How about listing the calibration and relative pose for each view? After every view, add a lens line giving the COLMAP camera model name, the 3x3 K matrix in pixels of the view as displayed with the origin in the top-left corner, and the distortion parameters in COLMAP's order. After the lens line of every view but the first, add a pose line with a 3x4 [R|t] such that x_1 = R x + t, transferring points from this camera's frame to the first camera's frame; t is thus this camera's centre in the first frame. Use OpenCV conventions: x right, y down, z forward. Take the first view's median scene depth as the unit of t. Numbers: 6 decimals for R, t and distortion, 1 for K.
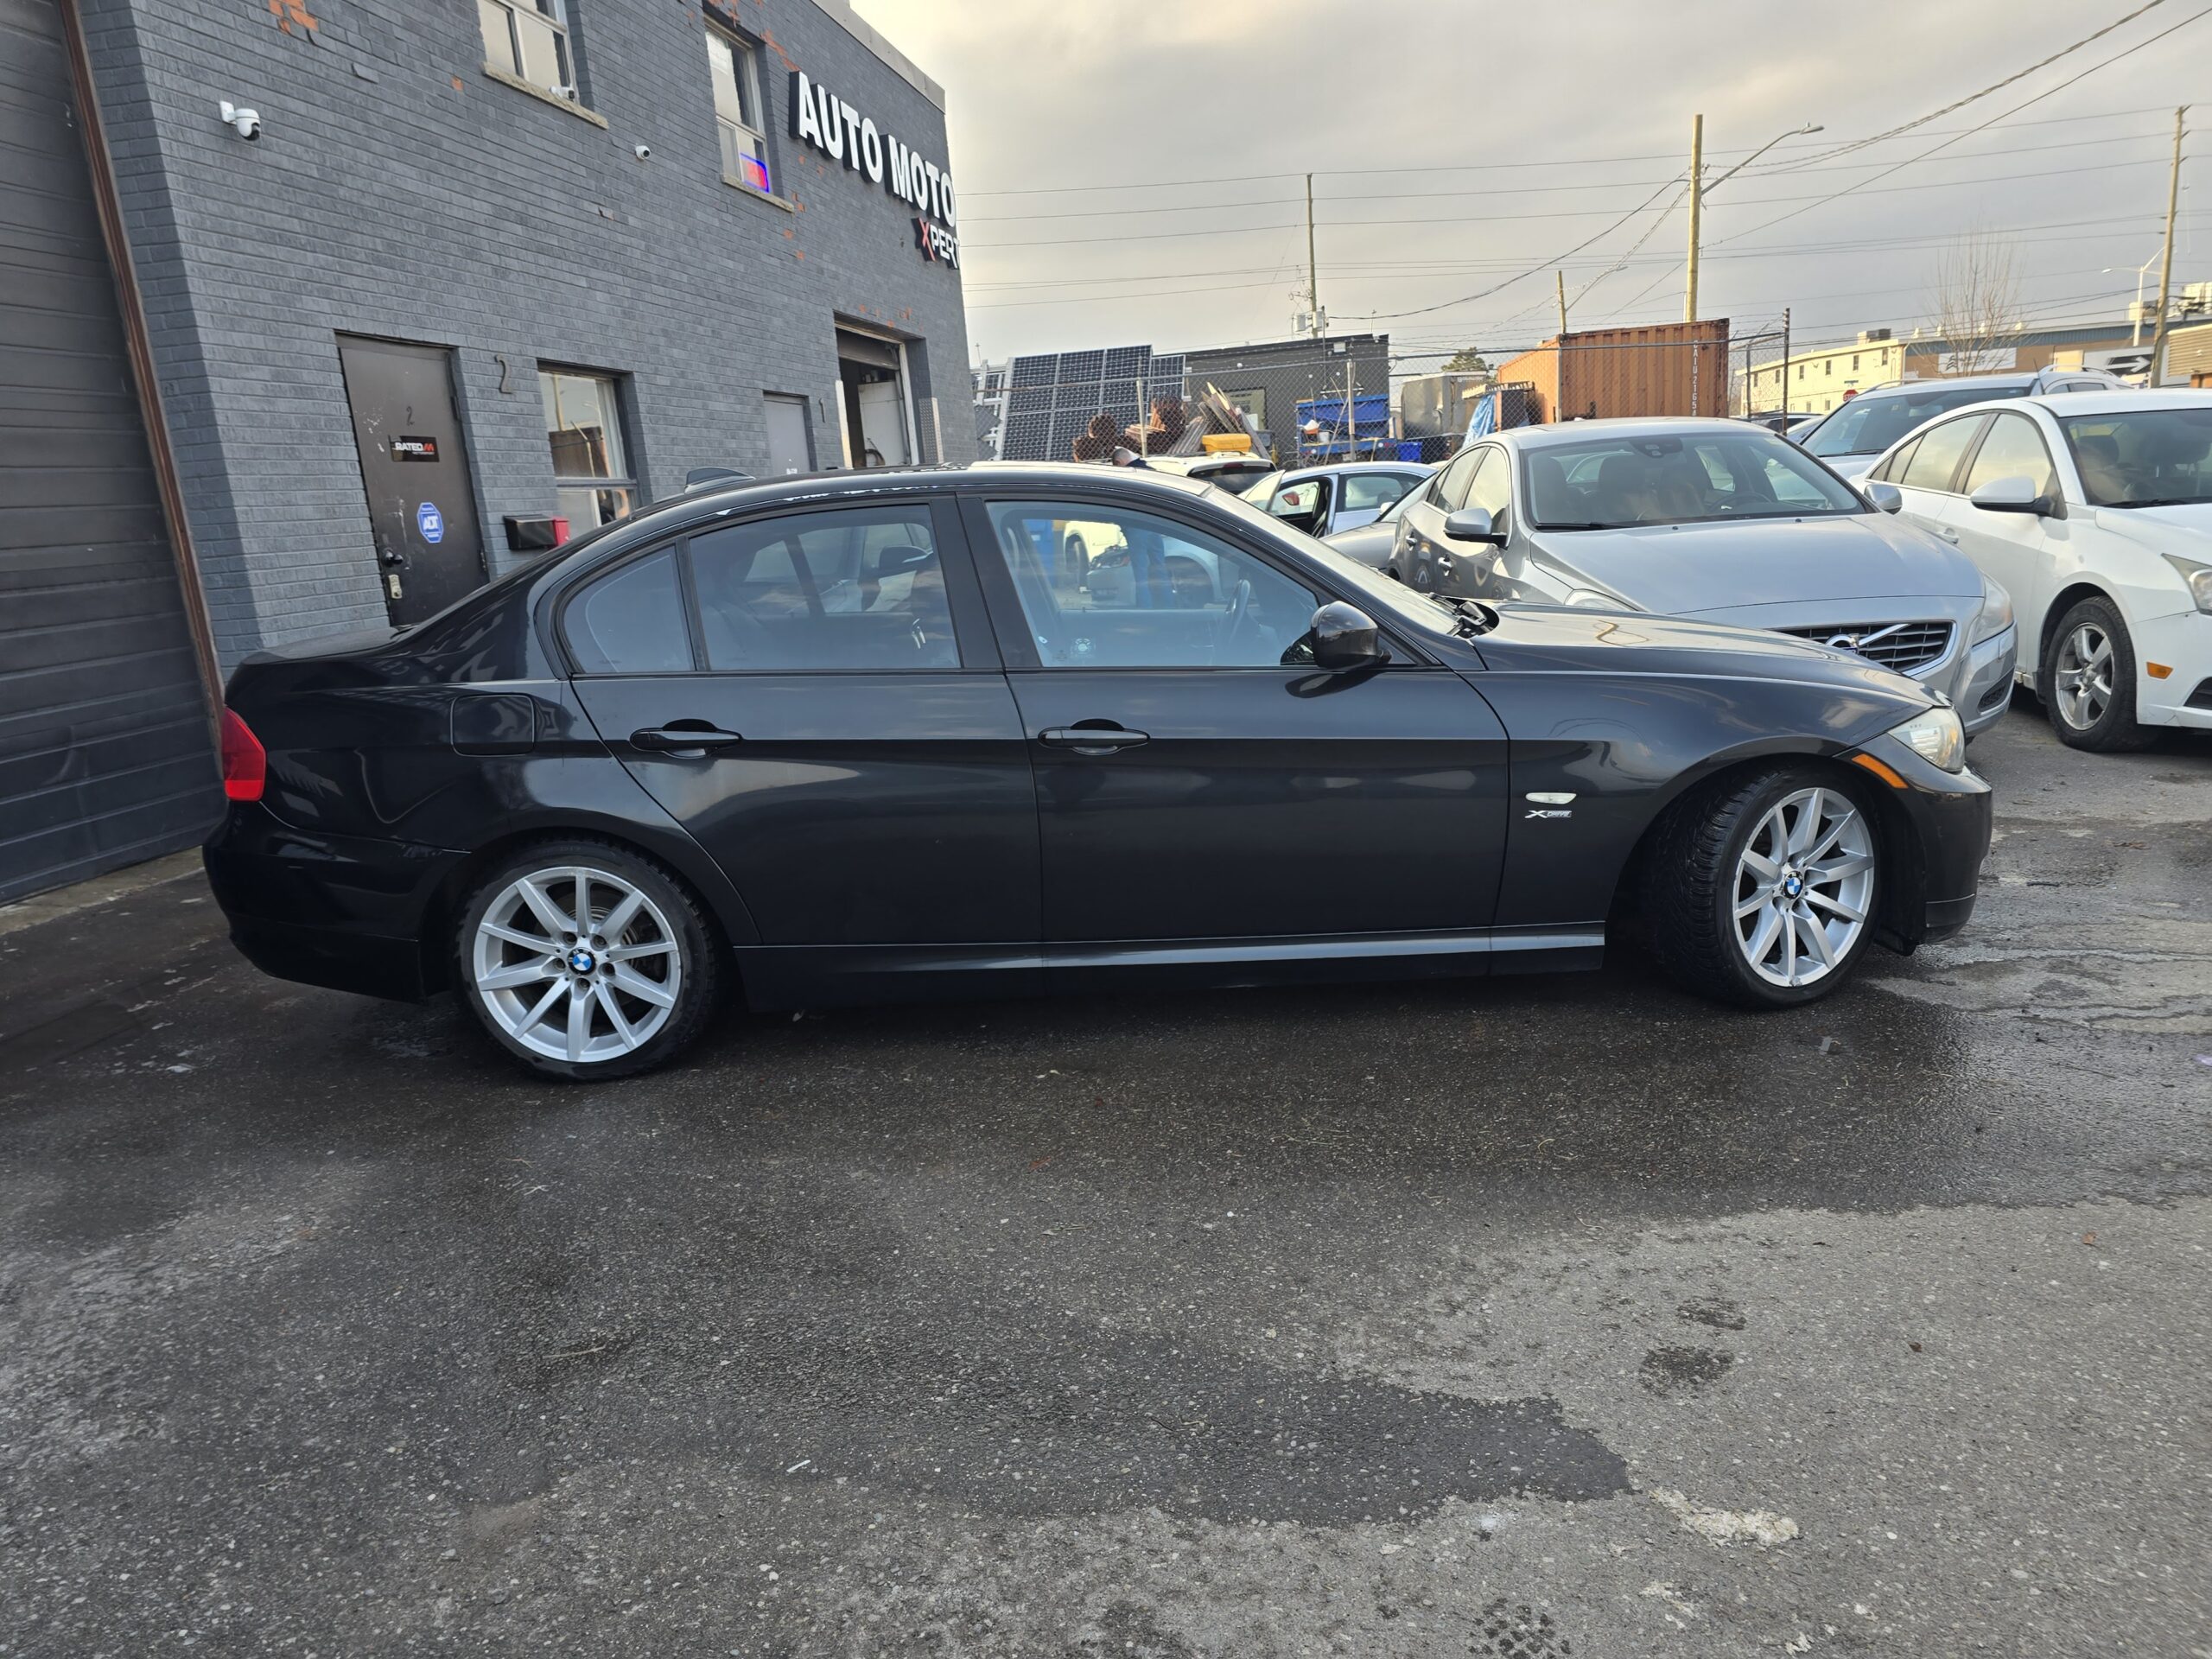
lens RADIAL K [[1489.9, 0, 1097.8], [0, 1489.9, 833.9], [0, 0, 1]] dist [0.035882, -0.030127]
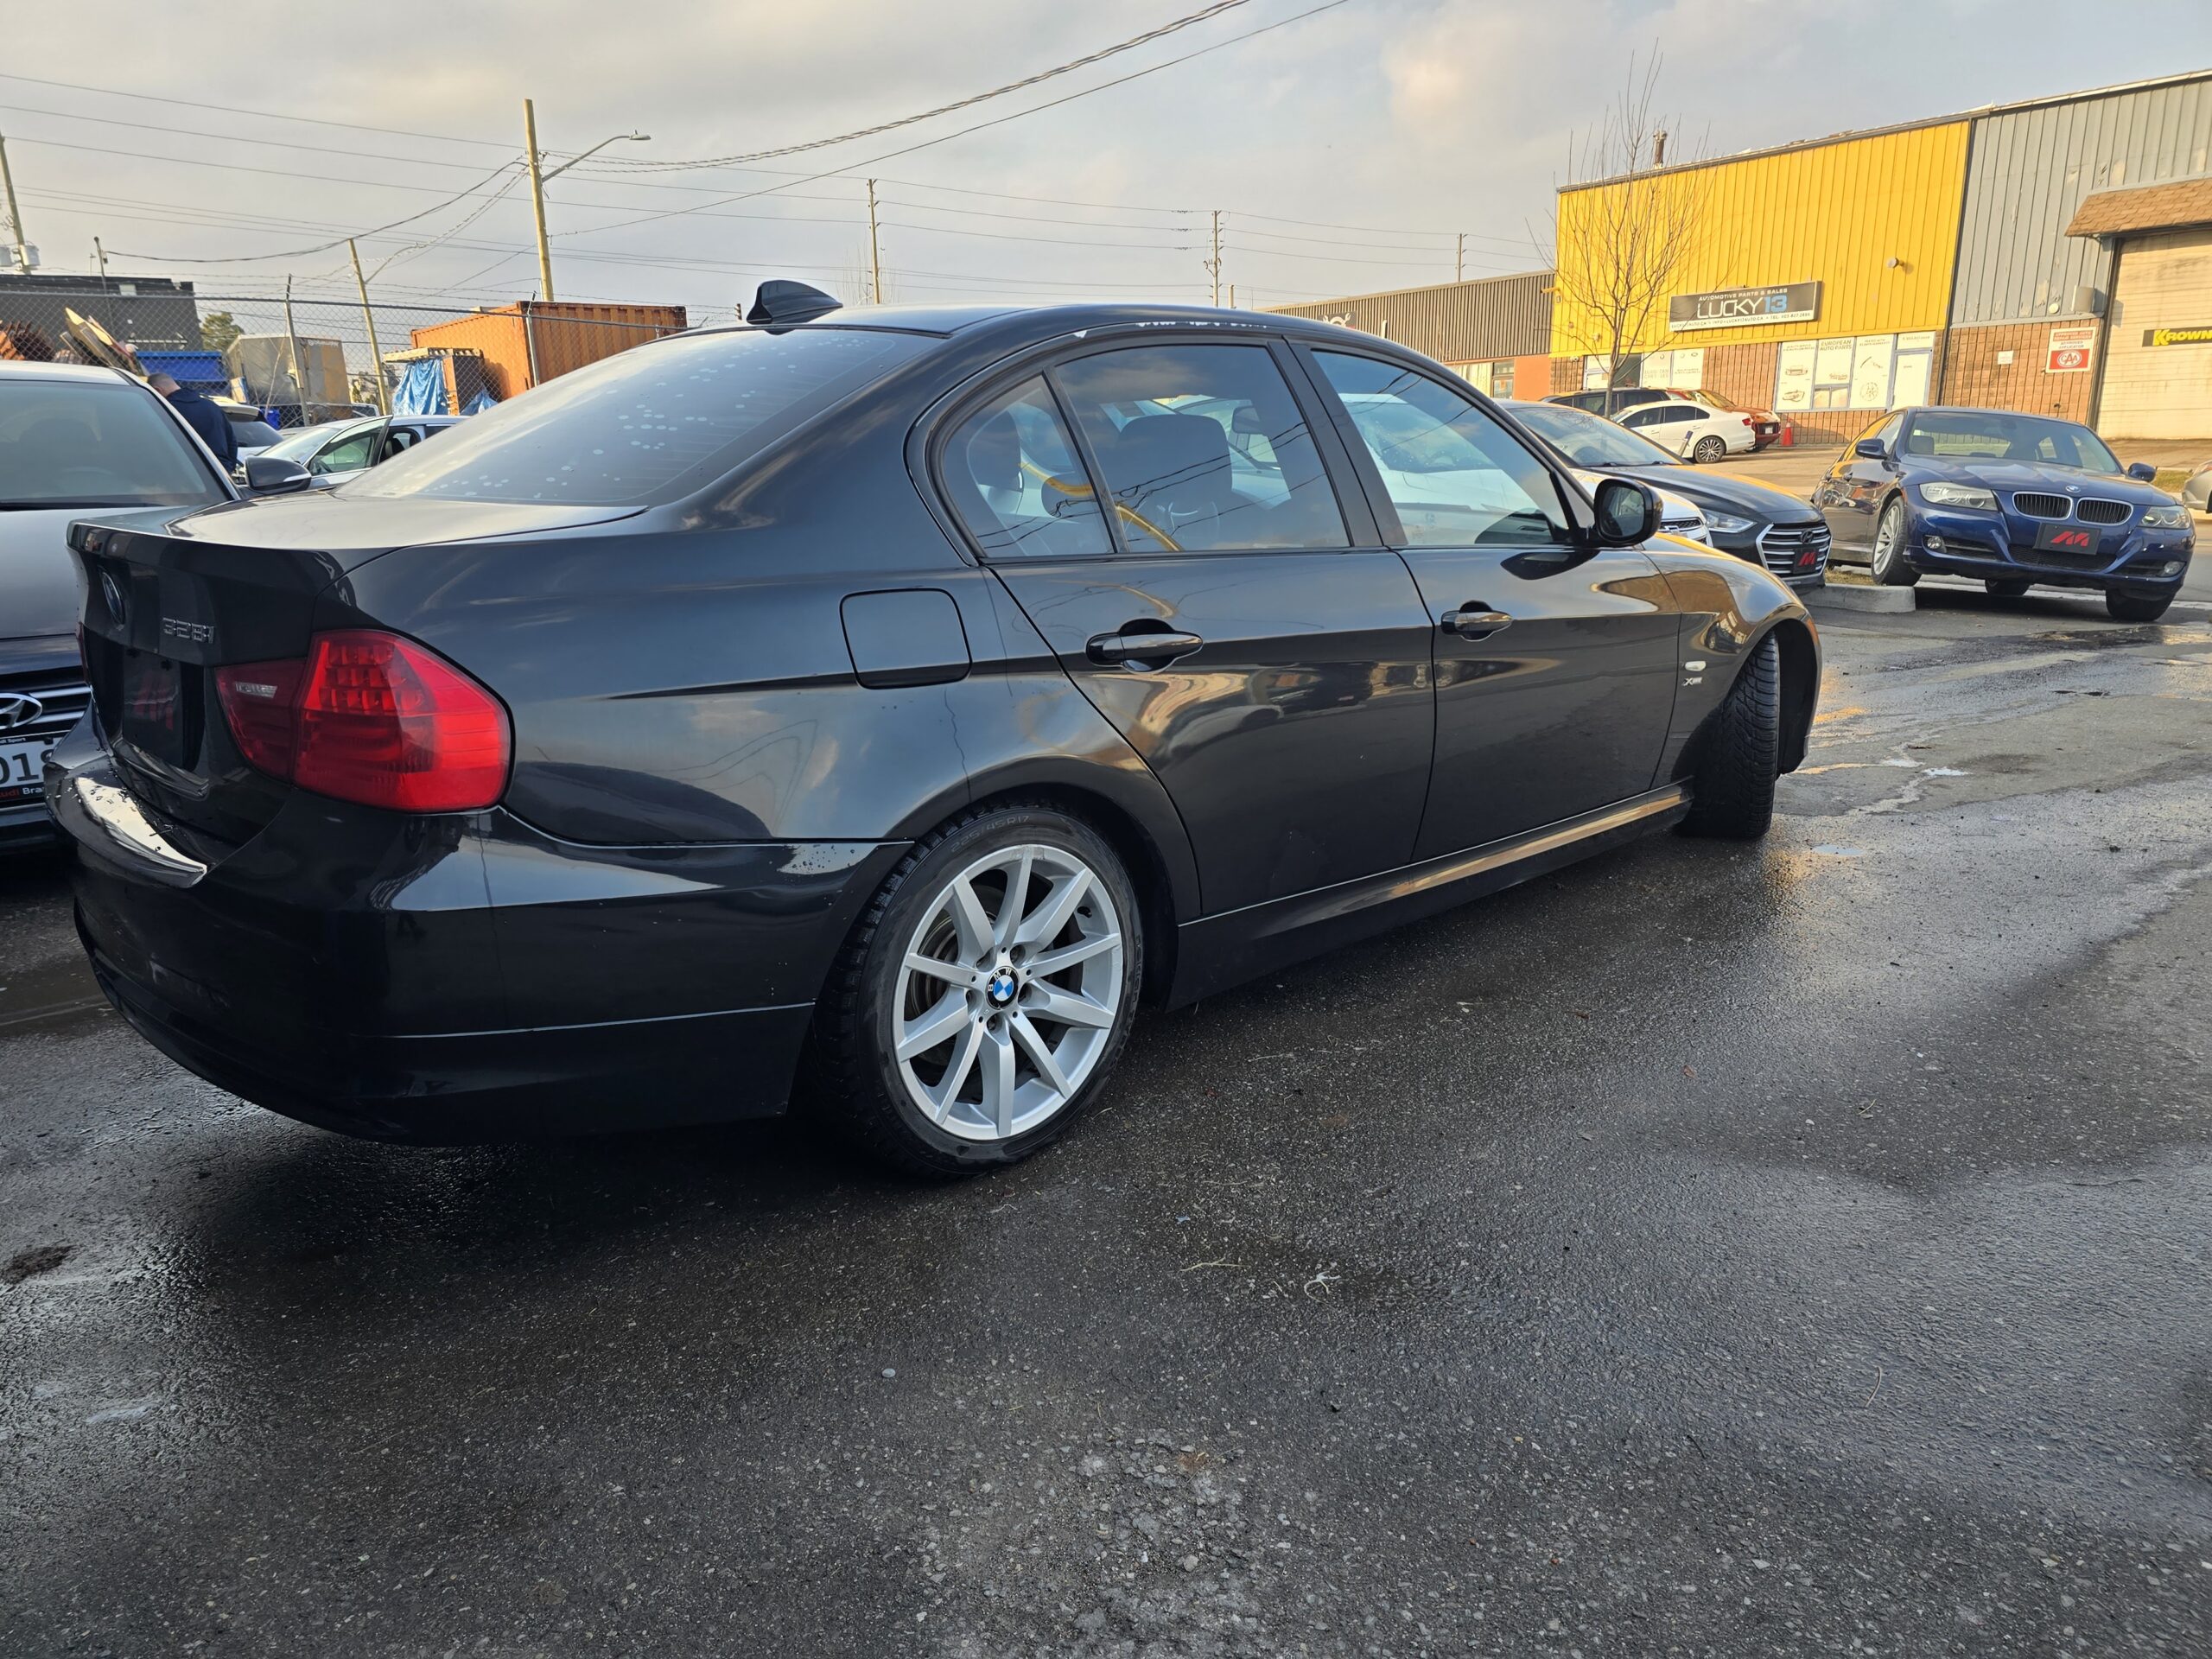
lens RADIAL K [[1489.9, 0, 1092.6], [0, 1489.9, 833.4], [0, 0, 1]] dist [0.035882, -0.030127]
pose [[0.723330, -0.124753, 0.679140, -0.762332], [0.123878, 0.991032, 0.050106, -0.012069], [-0.679300, 0.047887, 0.732297, 0.478267]]
